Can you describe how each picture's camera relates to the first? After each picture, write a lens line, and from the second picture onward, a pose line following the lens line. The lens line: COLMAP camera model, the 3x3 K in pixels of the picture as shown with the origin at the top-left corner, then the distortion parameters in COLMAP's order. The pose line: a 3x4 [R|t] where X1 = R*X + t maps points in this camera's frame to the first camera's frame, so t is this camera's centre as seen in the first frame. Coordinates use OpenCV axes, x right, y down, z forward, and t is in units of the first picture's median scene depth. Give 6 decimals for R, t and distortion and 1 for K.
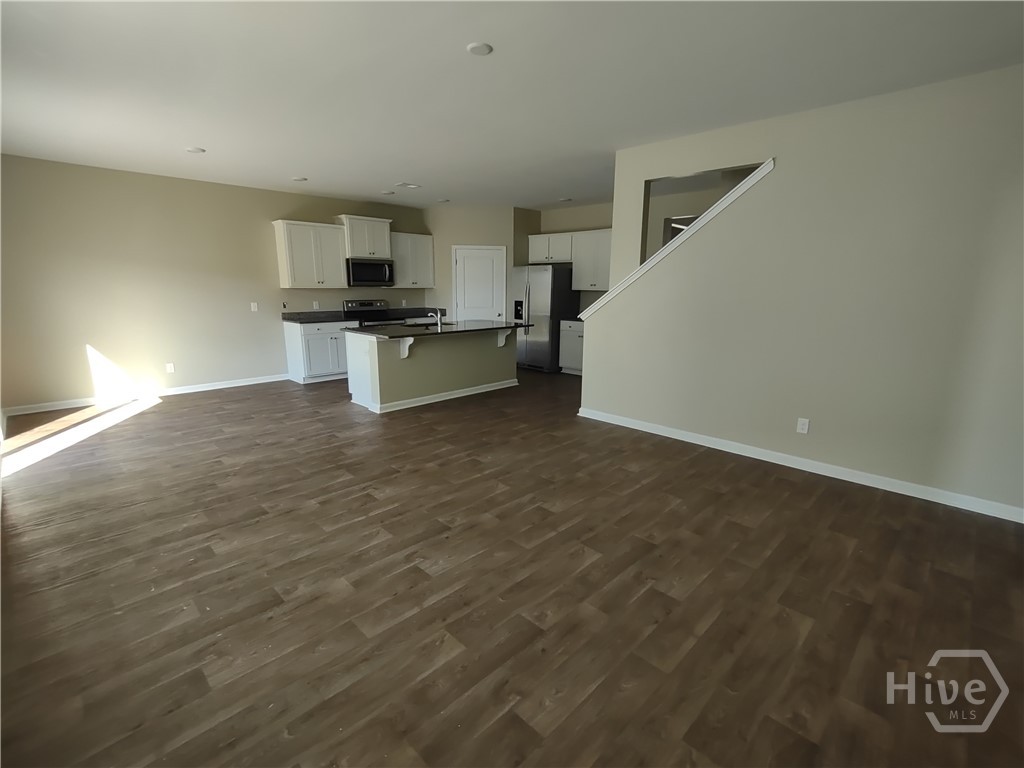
lens RADIAL K [[482.5, 0, 512.0], [0, 482.5, 384.0], [0, 0, 1]] dist [0.000696, -0.000002]
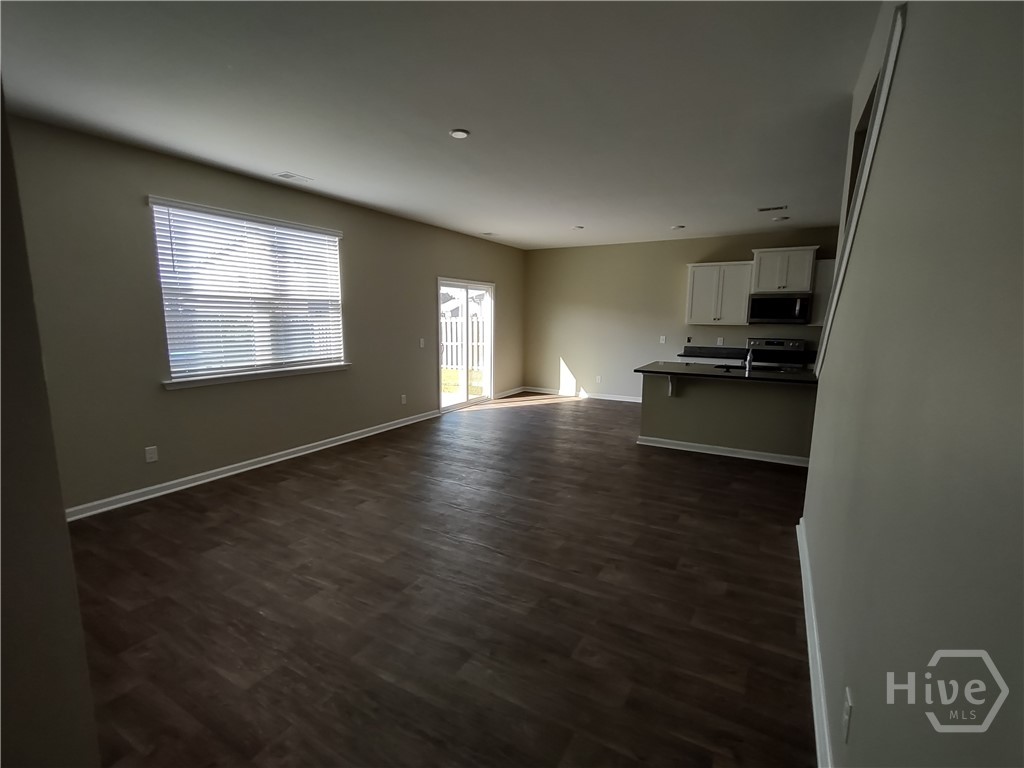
lens RADIAL K [[462.4, 0, 512.0], [0, 462.4, 384.0], [0, 0, 1]] dist [-0.000999, 0.000090]
pose [[0.257740, 0.134359, -0.956827, 0.413657], [-0.202325, 0.975835, 0.082528, -0.064018], [0.944793, 0.172319, 0.278696, 0.313596]]
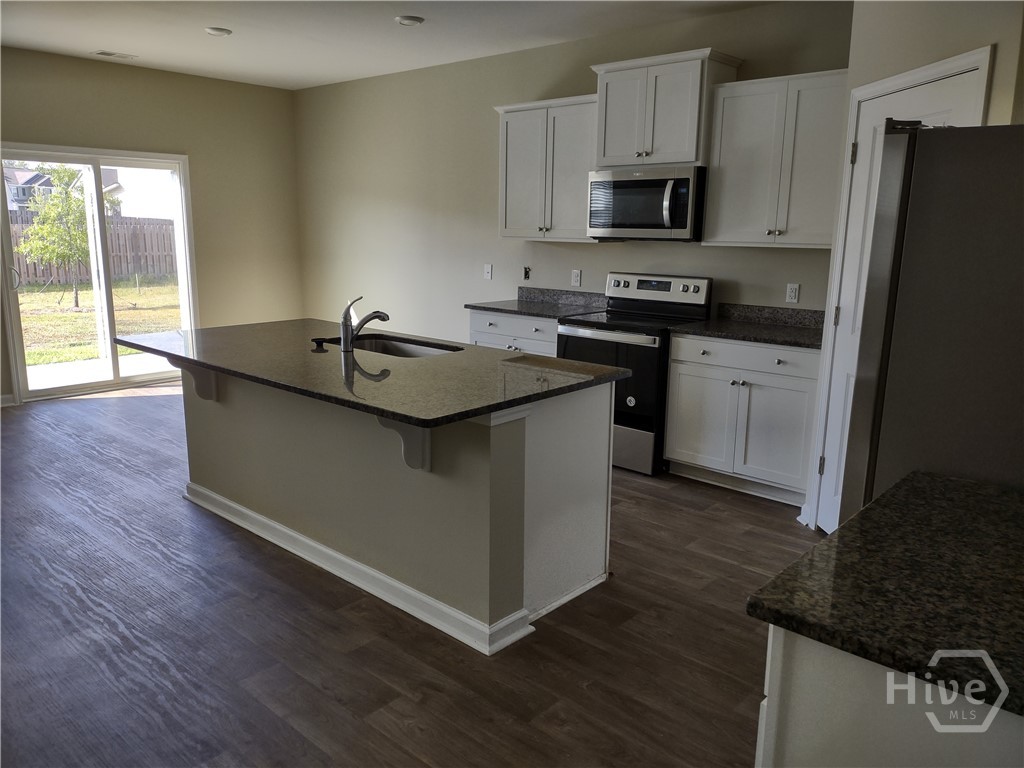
lens RADIAL K [[754.5, 0, 512.0], [0, 754.5, 384.0], [0, 0, 1]] dist [0.003287, -0.000086]
pose [[0.049134, 0.201238, -0.978309, 0.316594], [-0.219638, 0.957693, 0.185966, -0.180162], [0.974343, 0.205737, 0.091255, 0.861349]]
